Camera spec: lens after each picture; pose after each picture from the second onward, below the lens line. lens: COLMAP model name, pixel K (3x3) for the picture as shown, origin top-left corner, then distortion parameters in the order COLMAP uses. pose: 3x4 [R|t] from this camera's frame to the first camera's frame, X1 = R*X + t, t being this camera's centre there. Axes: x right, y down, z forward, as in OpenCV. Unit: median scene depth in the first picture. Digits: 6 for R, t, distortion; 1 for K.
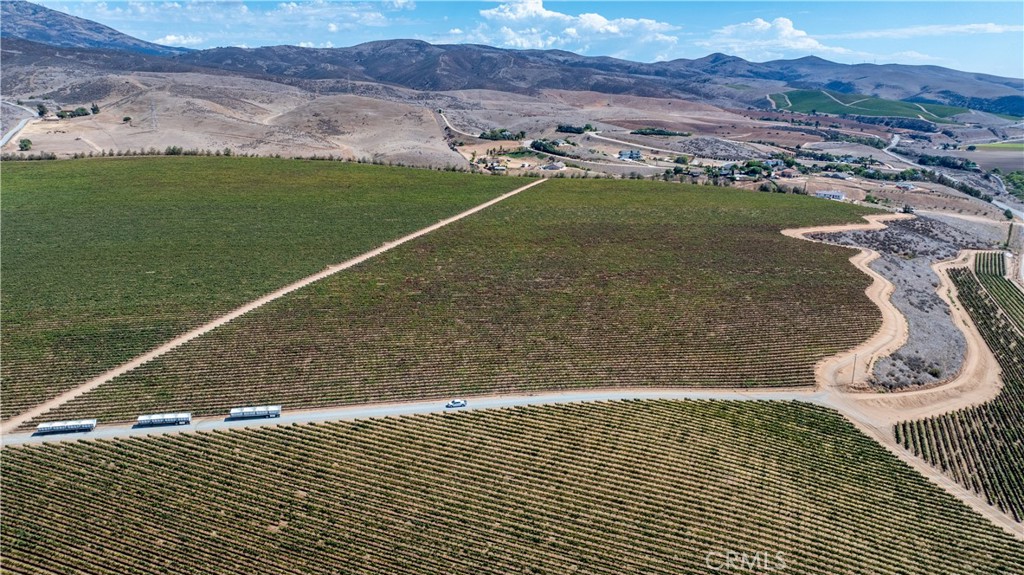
lens RADIAL K [[734.3, 0, 511.7], [0, 734.3, 288.8], [0, 0, 1]] dist [-0.017885, 0.025527]
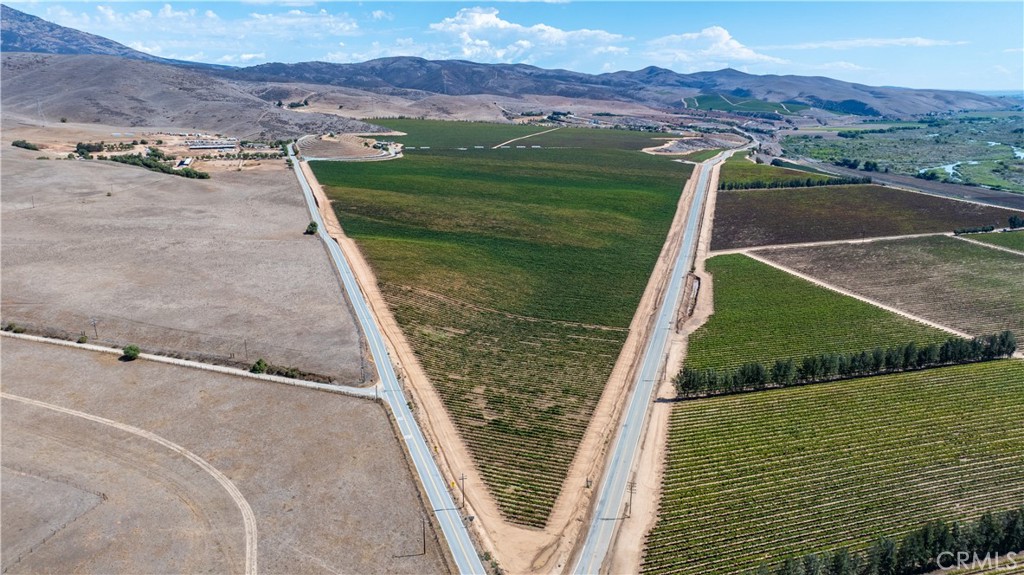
lens RADIAL K [[734.3, 0, 509.9], [0, 734.3, 285.1], [0, 0, 1]] dist [-0.017885, 0.025527]
pose [[0.997754, -0.018537, 0.064373, -0.066379], [0.019564, 0.999691, -0.015360, 0.093244], [-0.064068, 0.016585, 0.997808, -0.323340]]
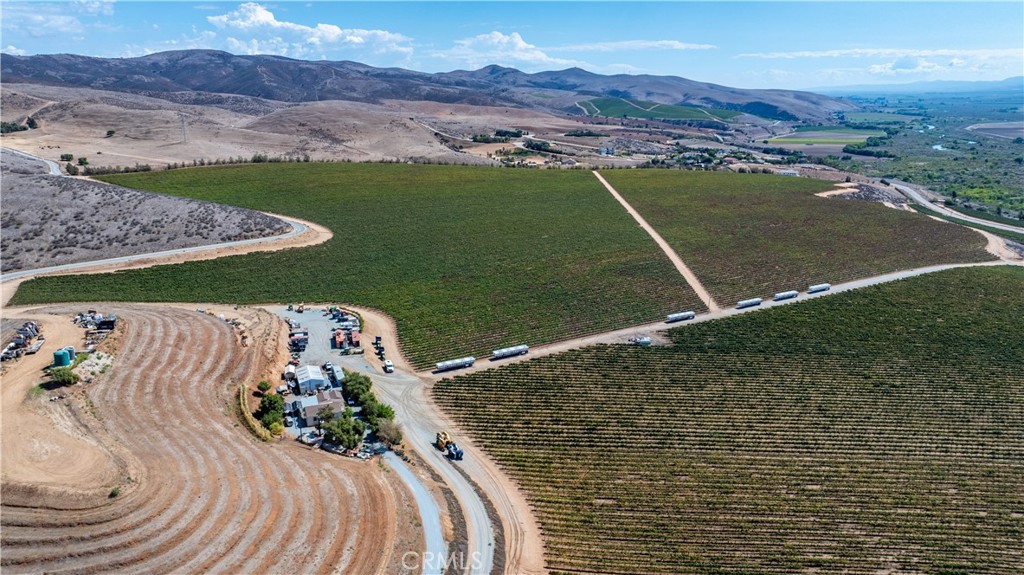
lens RADIAL K [[734.3, 0, 512.1], [0, 734.3, 289.4], [0, 0, 1]] dist [-0.017885, 0.025527]
pose [[0.944157, -0.091659, 0.316489, -0.111960], [0.095508, 0.995423, 0.003363, 0.008125], [-0.315349, 0.027052, 0.948590, -0.030960]]
